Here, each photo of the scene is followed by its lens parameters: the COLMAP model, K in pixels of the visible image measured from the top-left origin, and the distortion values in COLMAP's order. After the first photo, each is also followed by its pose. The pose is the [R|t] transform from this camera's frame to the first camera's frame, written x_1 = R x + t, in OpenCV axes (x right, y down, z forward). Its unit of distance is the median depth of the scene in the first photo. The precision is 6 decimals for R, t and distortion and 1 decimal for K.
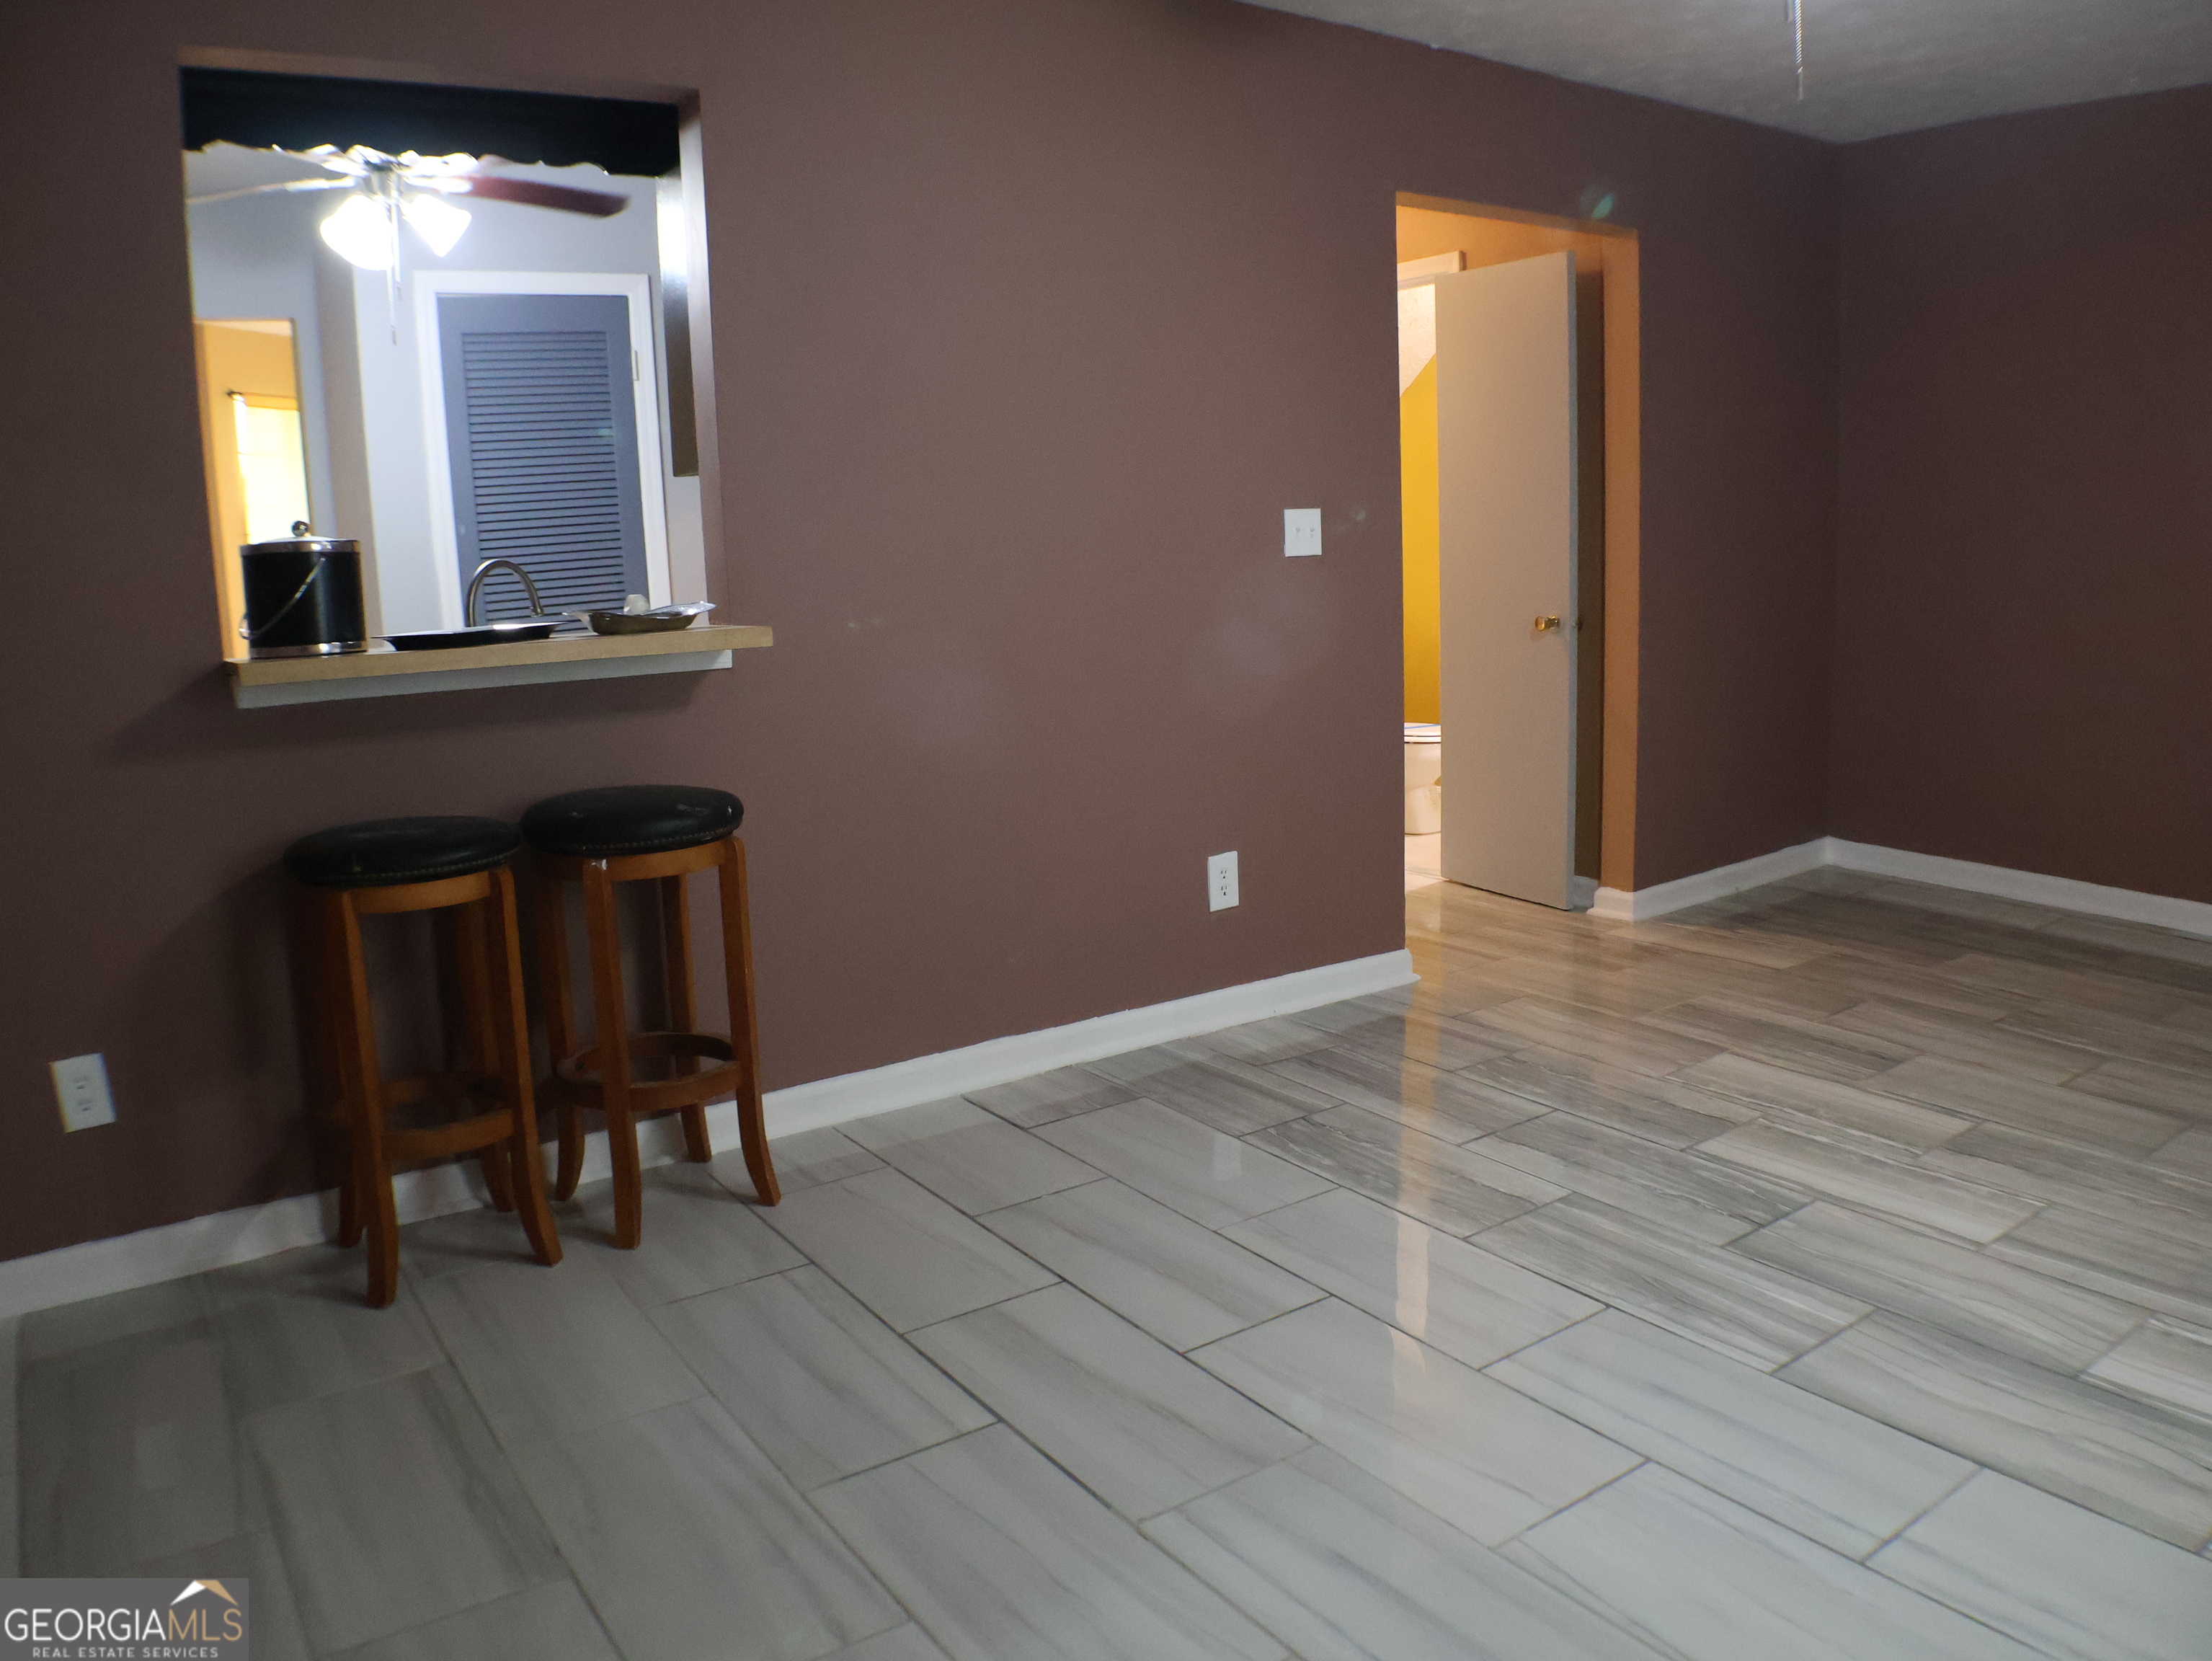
lens RADIAL K [[1620.1, 0, 1106.0], [0, 1620.1, 830.5], [0, 0, 1]] dist [-0.130961, 0.002229]
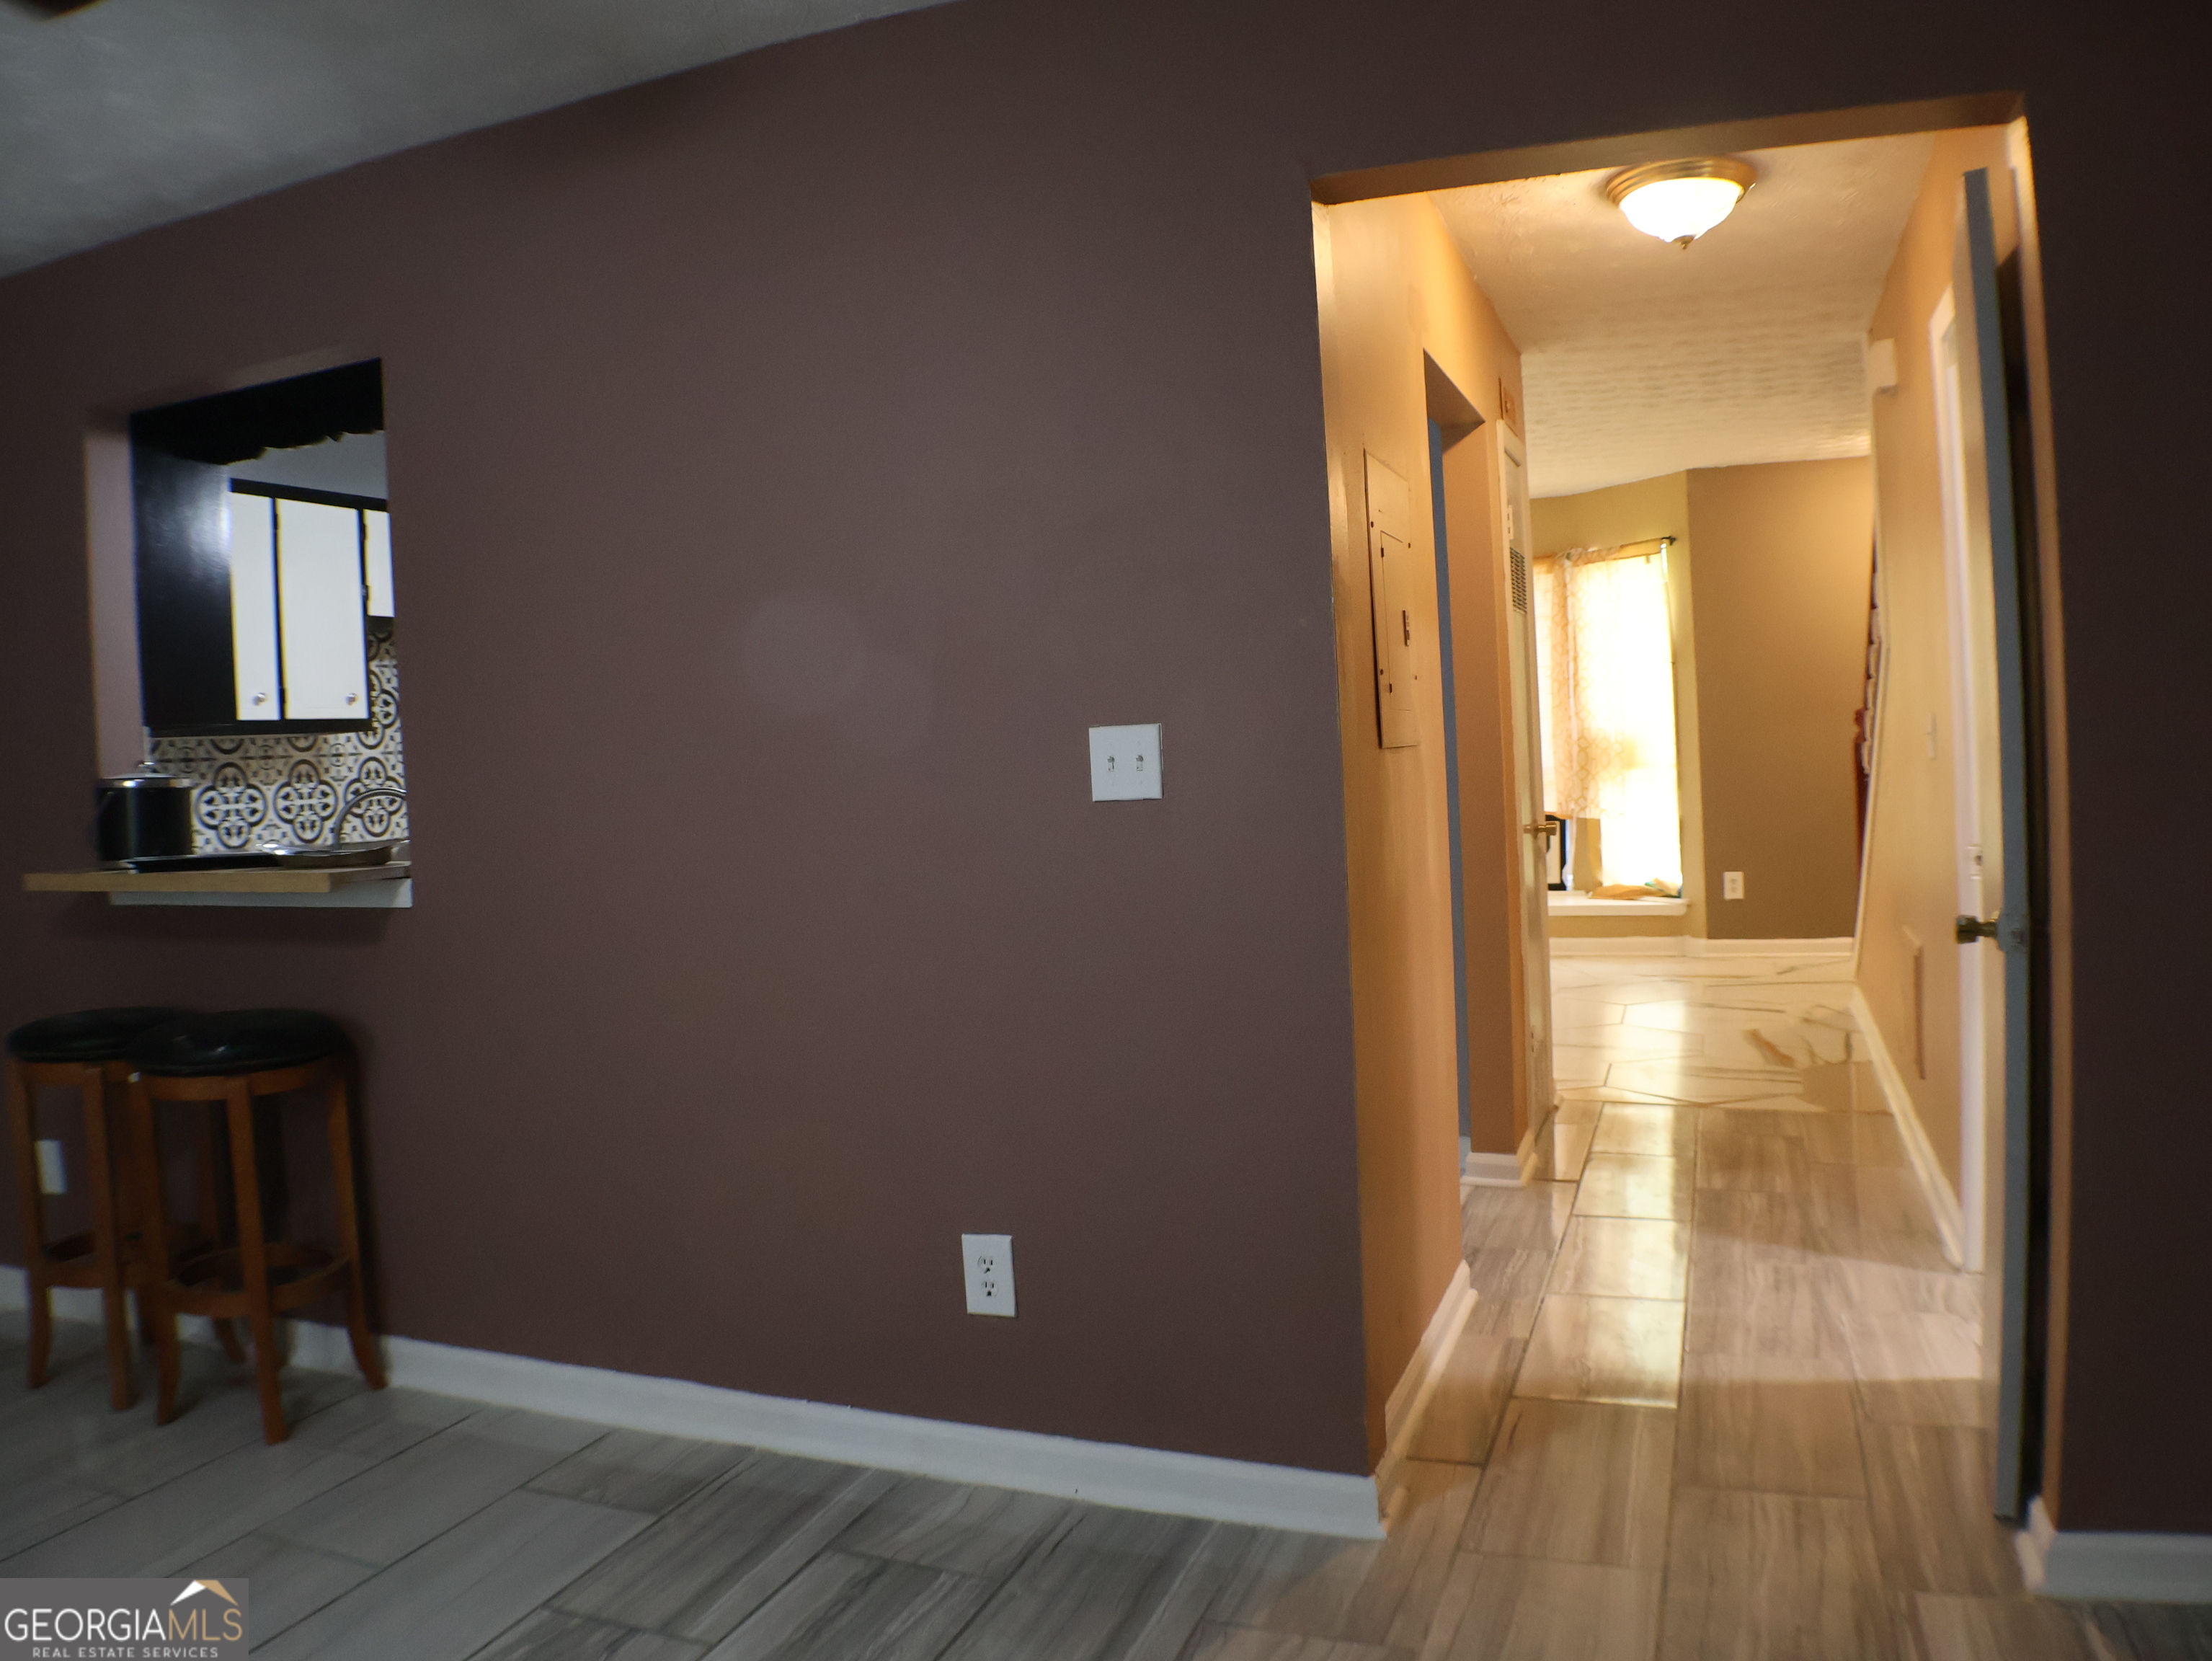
lens RADIAL K [[1620.1, 0, 1106.0], [0, 1620.1, 830.5], [0, 0, 1]] dist [-0.130961, 0.002229]
pose [[0.558903, 0.051421, -0.827637, 0.910909], [-0.123708, 0.992077, -0.021902, -0.203584], [0.819953, 0.114626, 0.560836, 0.906755]]
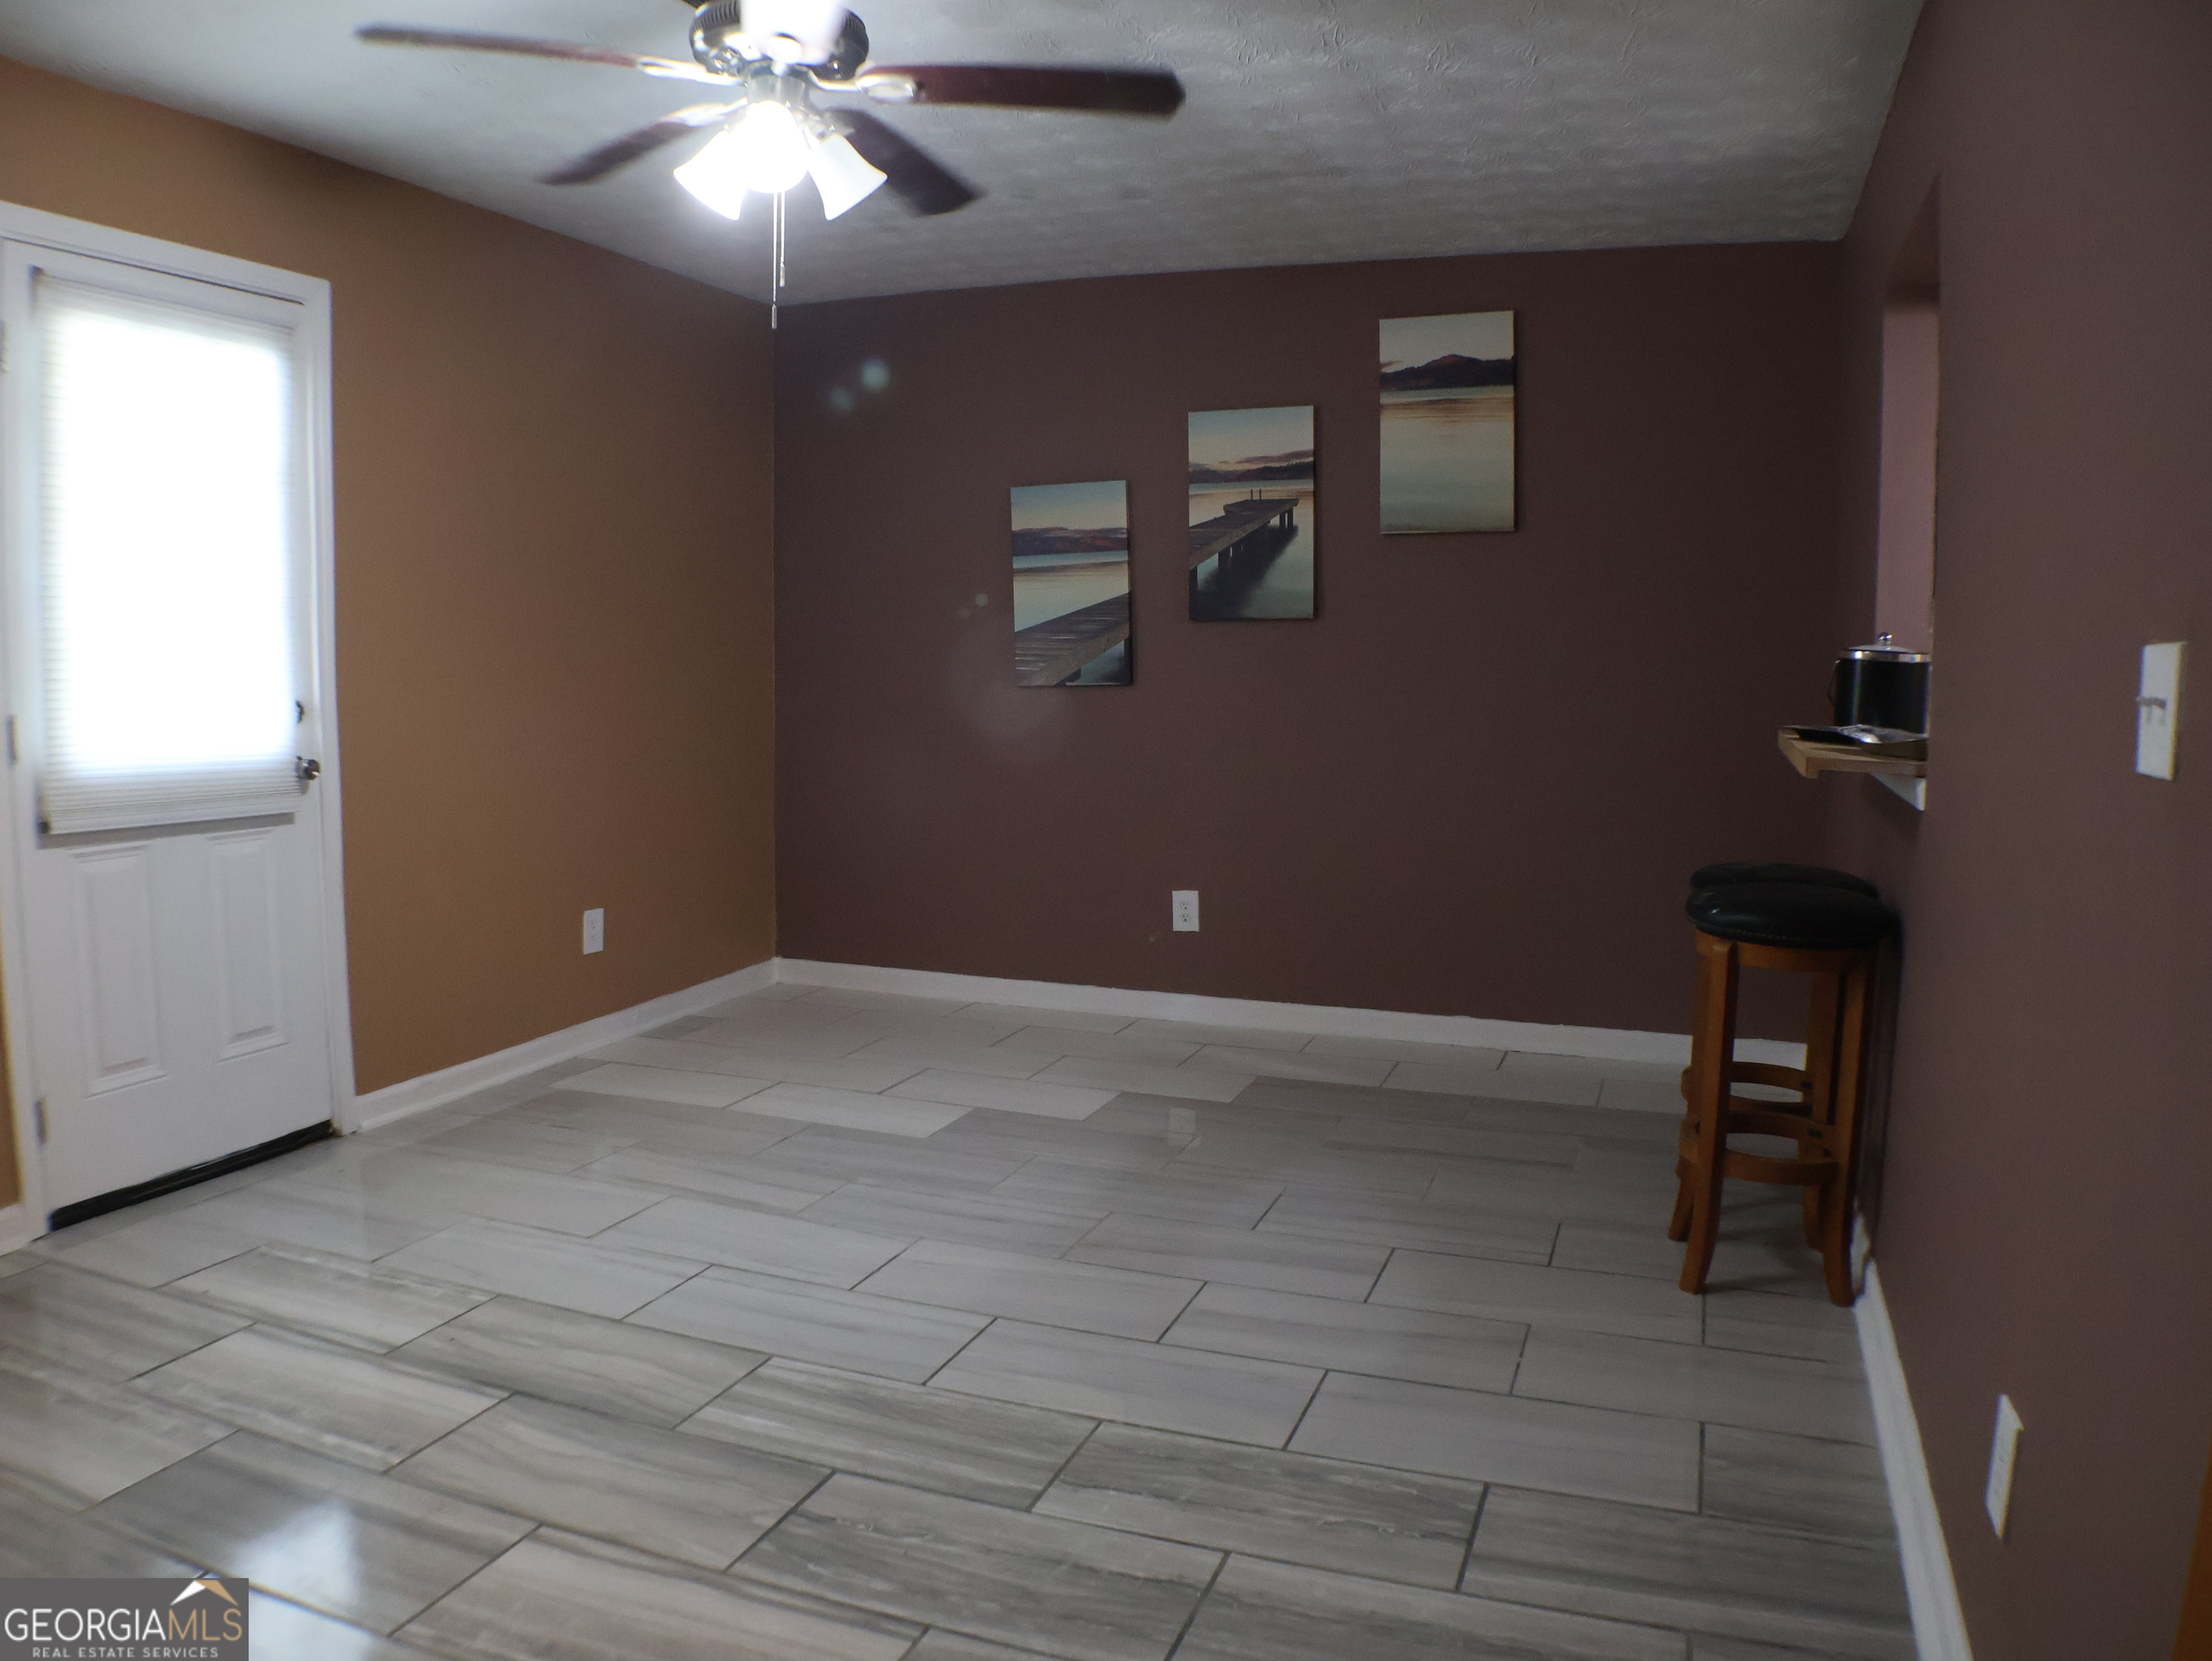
lens RADIAL K [[1620.1, 0, 1106.0], [0, 1620.1, 830.5], [0, 0, 1]] dist [-0.130961, 0.002229]
pose [[-0.823348, 0.084509, -0.561209, 0.702603], [-0.089548, 0.957121, 0.275501, -0.325101], [0.560427, 0.277088, -0.780476, 1.607697]]
